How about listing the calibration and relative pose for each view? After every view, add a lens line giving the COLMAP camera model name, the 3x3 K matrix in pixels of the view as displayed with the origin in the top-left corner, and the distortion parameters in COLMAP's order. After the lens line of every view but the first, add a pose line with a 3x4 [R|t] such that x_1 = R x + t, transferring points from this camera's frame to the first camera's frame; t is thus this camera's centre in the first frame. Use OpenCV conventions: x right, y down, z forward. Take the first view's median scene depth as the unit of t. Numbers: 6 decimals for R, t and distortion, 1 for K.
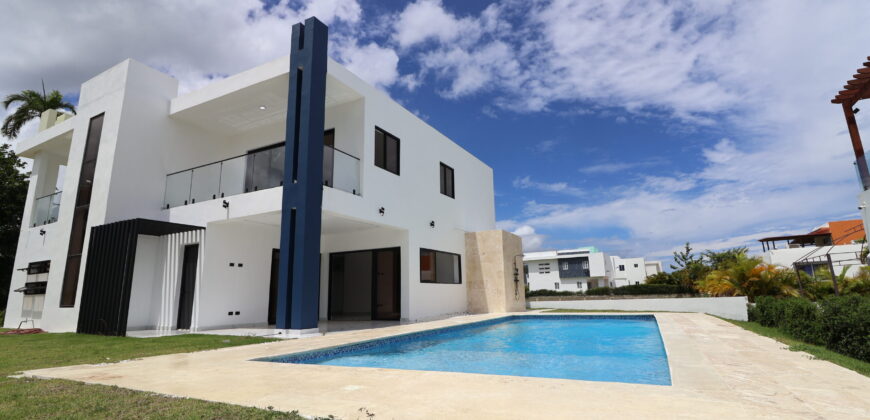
lens RADIAL K [[406.6, 0, 436.7], [0, 406.6, 207.5], [0, 0, 1]] dist [0.000196, -0.000395]
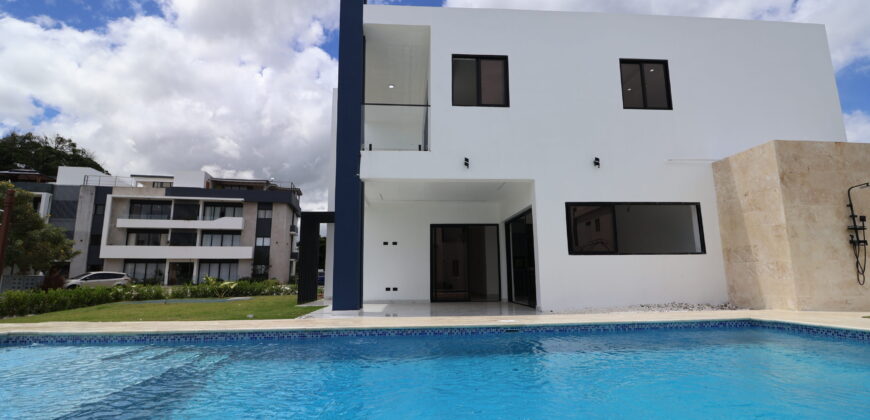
lens RADIAL K [[406.6, 0, 436.7], [0, 406.6, 207.5], [0, 0, 1]] dist [0.000196, -0.000395]
pose [[0.550054, -0.123050, -0.826014, 0.431864], [0.175979, 0.983955, -0.029392, 0.099652], [0.816377, -0.129194, 0.562883, 0.508142]]
